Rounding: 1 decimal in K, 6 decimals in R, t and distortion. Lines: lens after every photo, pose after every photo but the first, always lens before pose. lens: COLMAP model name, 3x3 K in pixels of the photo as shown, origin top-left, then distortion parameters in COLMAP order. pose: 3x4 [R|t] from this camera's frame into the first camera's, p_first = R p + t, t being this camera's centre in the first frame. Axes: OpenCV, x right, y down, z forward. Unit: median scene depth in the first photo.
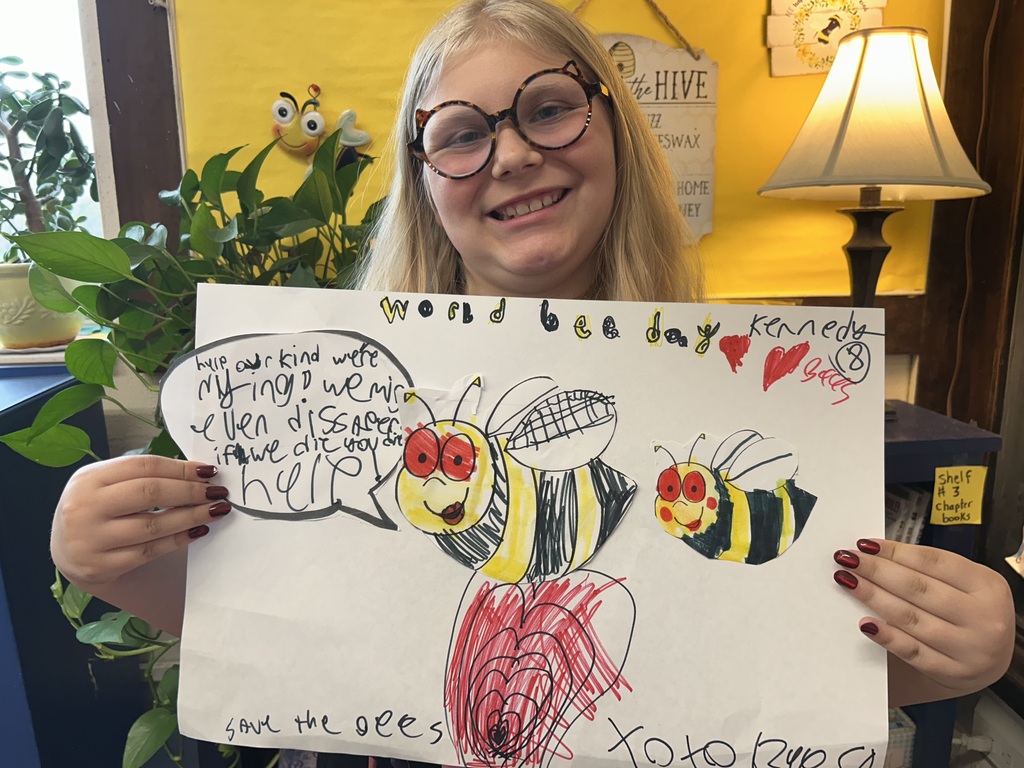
lens RADIAL K [[779.1, 0, 515.9], [0, 779.1, 380.2], [0, 0, 1]] dist [0.031488, -0.041455]
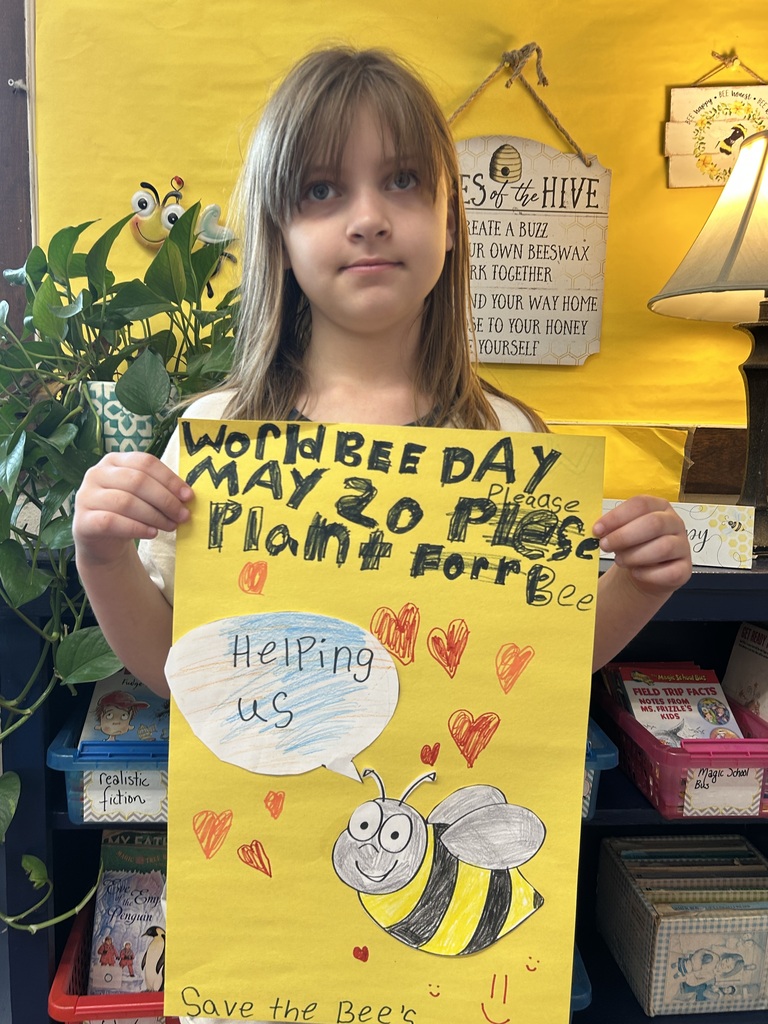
lens RADIAL K [[856.9, 0, 381.0], [0, 856.9, 519.3], [0, 0, 1]] dist [0.037747, -0.042808]
pose [[0.998941, 0.042478, -0.017656, 0.021011], [-0.043347, 0.997698, -0.052146, 0.074343], [0.015401, 0.052856, 0.998483, -0.005954]]
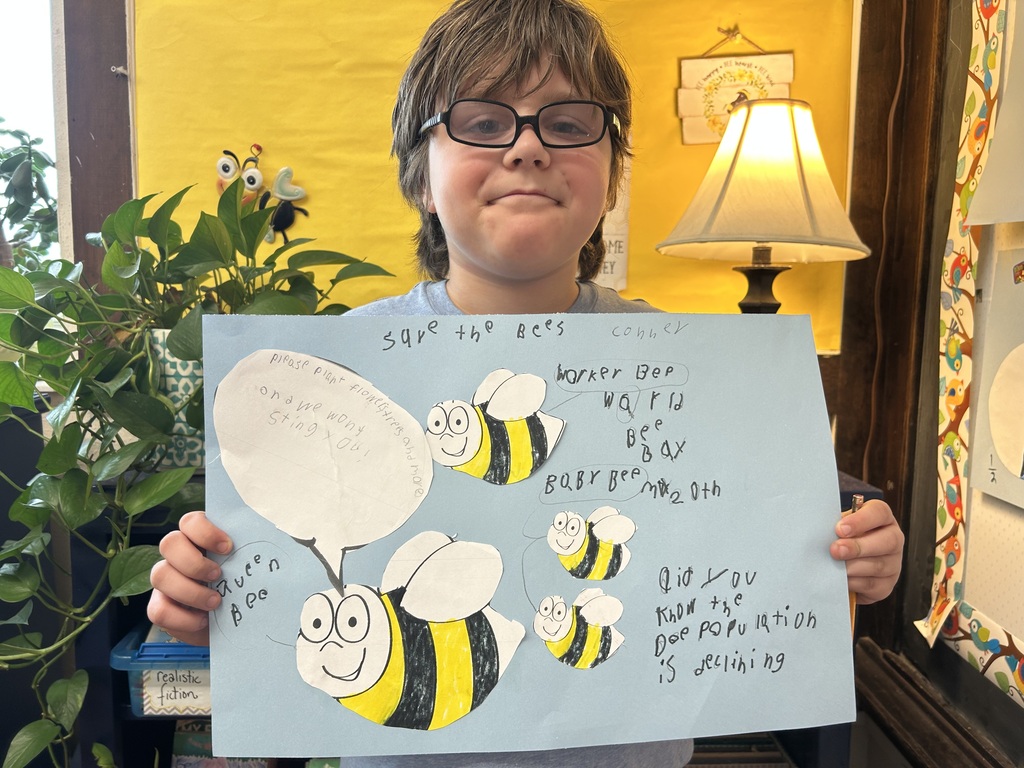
lens RADIAL K [[779.1, 0, 515.1], [0, 779.1, 376.8], [0, 0, 1]] dist [0.031488, -0.041455]
pose [[0.997990, 0.032163, -0.054601, 0.170037], [-0.037074, 0.995119, -0.091450, 0.030083], [0.051393, 0.093290, 0.994312, -0.033530]]
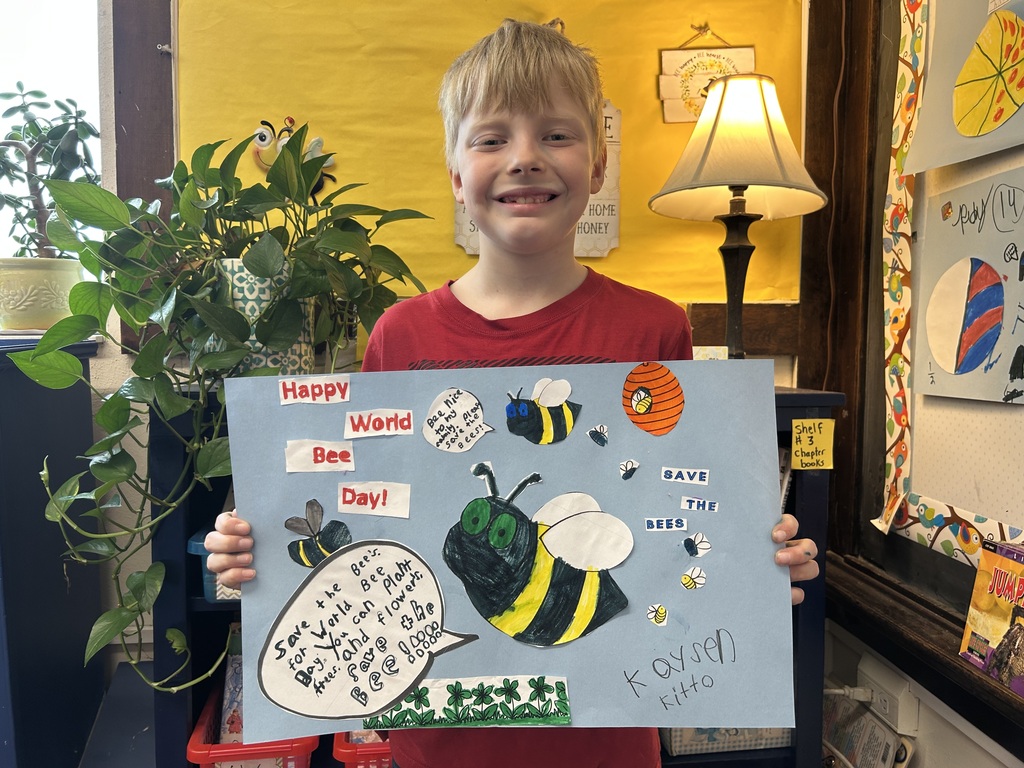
lens RADIAL K [[779.1, 0, 517.6], [0, 779.1, 390.7], [0, 0, 1]] dist [0.031488, -0.041455]
pose [[0.999444, 0.016316, 0.029081, 0.067467], [-0.012194, 0.990541, -0.136672, 0.204305], [-0.031036, 0.136241, 0.990189, -0.157024]]
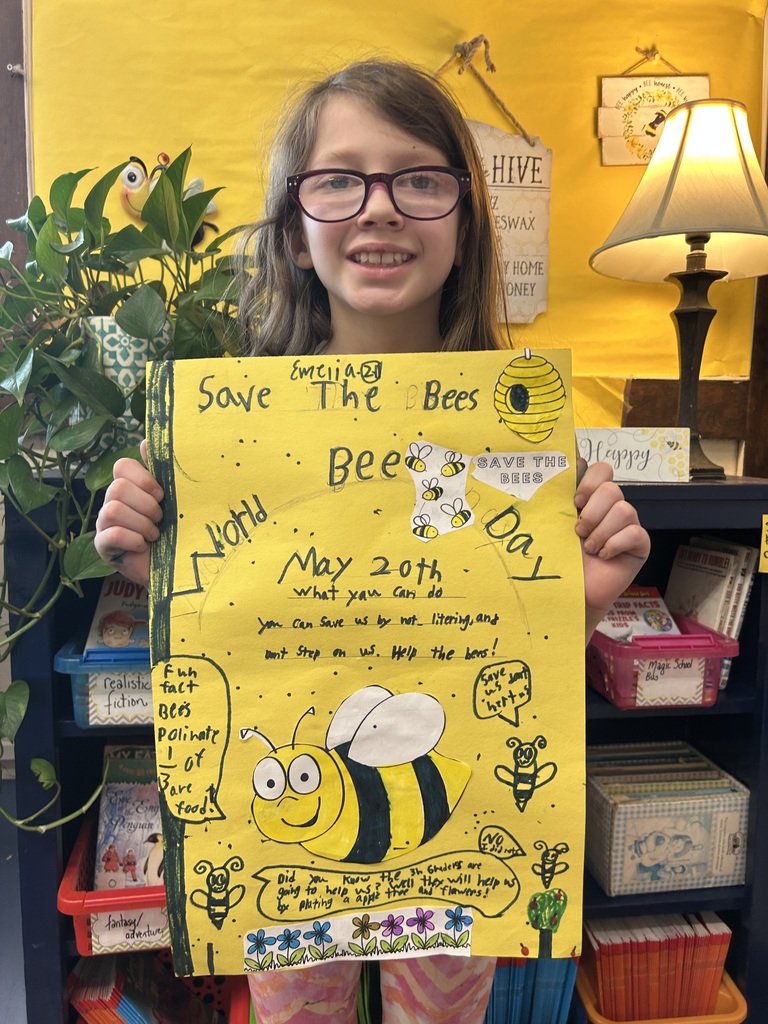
lens RADIAL K [[779.1, 0, 380.3], [0, 779.1, 520.8], [0, 0, 1]] dist [0.031488, -0.041455]
pose [[0.999149, 0.020096, 0.036030, -0.000159], [-0.017124, 0.996570, -0.080968, 0.181723], [-0.037534, 0.080282, 0.996065, 0.000912]]
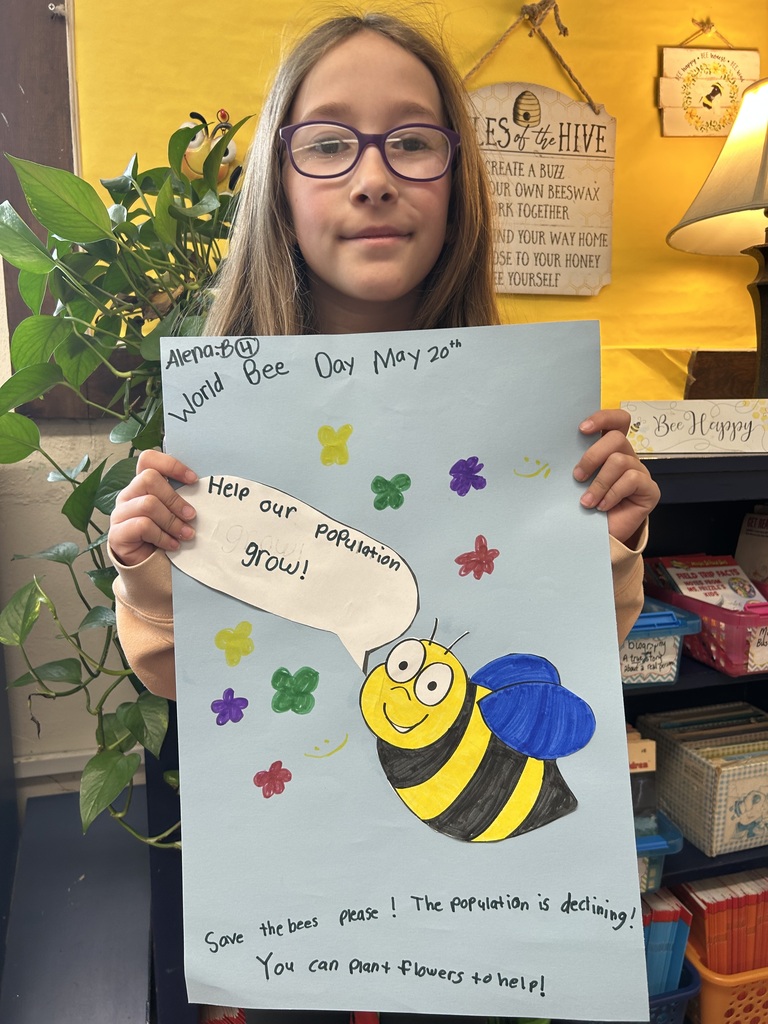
lens RADIAL K [[779.1, 0, 376.6], [0, 779.1, 521.2], [0, 0, 1]] dist [0.031488, -0.041455]
pose [[0.985105, -0.019366, 0.170860, -0.245422], [0.028063, 0.998422, -0.048636, 0.171506], [-0.169649, 0.052706, 0.984094, 0.057852]]
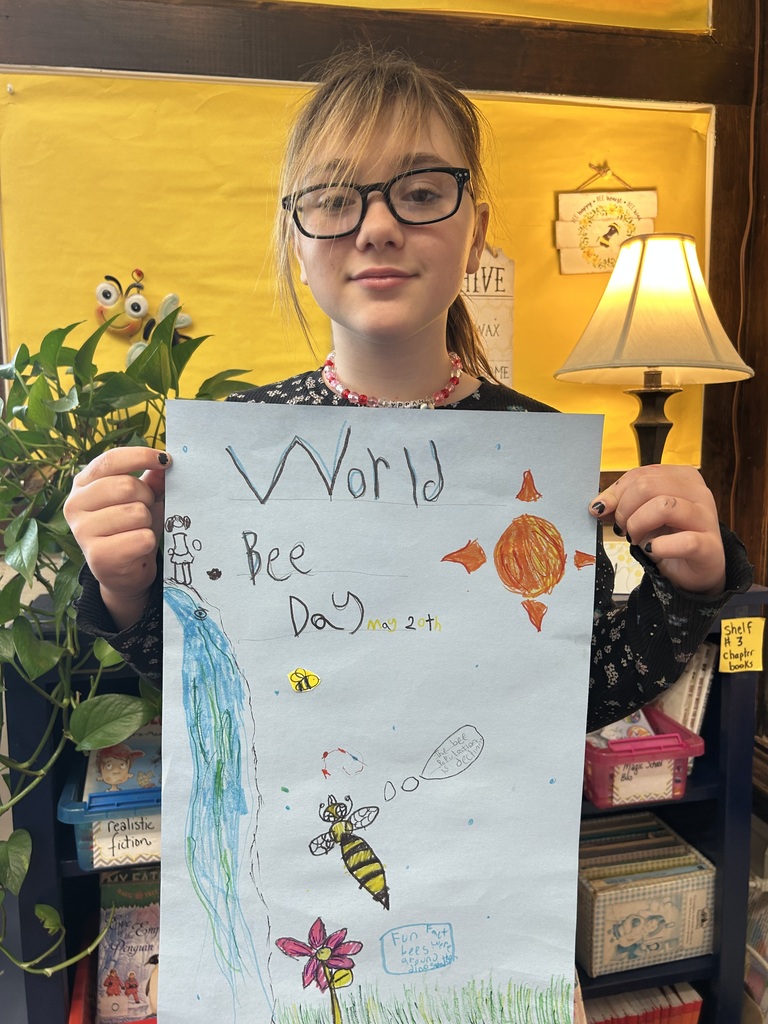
lens RADIAL K [[779.1, 0, 387.6], [0, 779.1, 512.8], [0, 0, 1]] dist [0.031488, -0.041455]
pose [[0.993120, -0.009118, 0.116749, -0.051885], [0.018509, 0.996655, -0.079601, 0.034579], [-0.115633, 0.081214, 0.989966, -0.045089]]
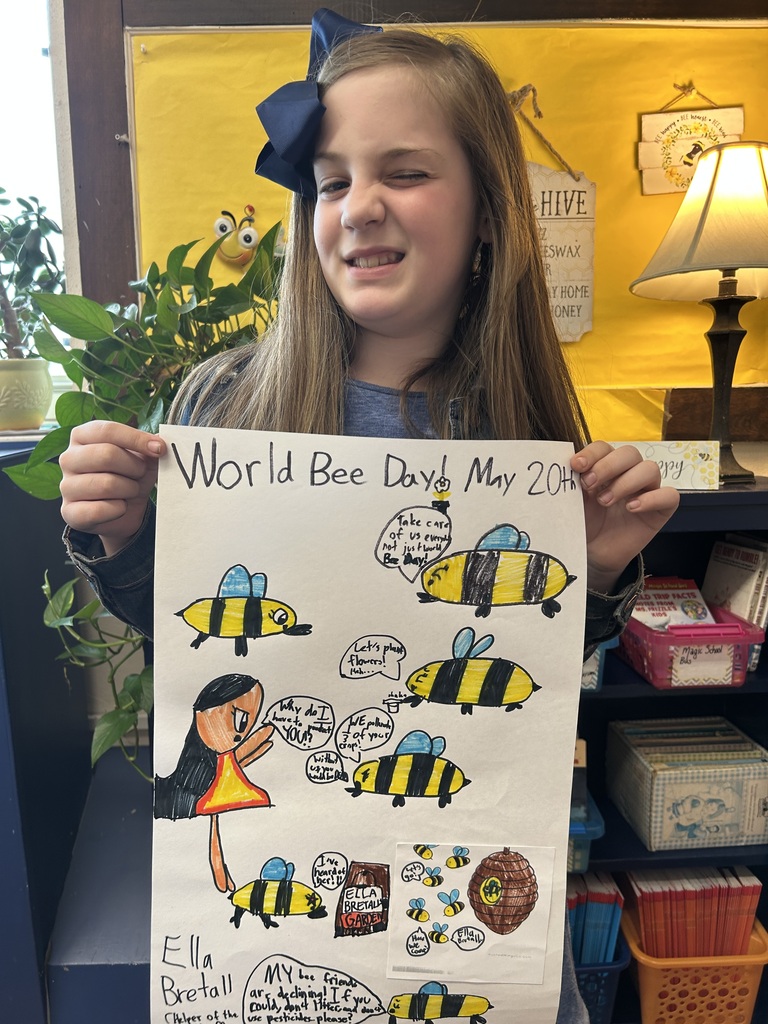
lens RADIAL K [[779.1, 0, 378.1], [0, 779.1, 520.2], [0, 0, 1]] dist [0.031488, -0.041455]
pose [[0.999098, 0.004540, -0.042209, -0.012404], [-0.006596, 0.998791, -0.048717, 0.151796], [0.041937, 0.048951, 0.997920, -0.145653]]
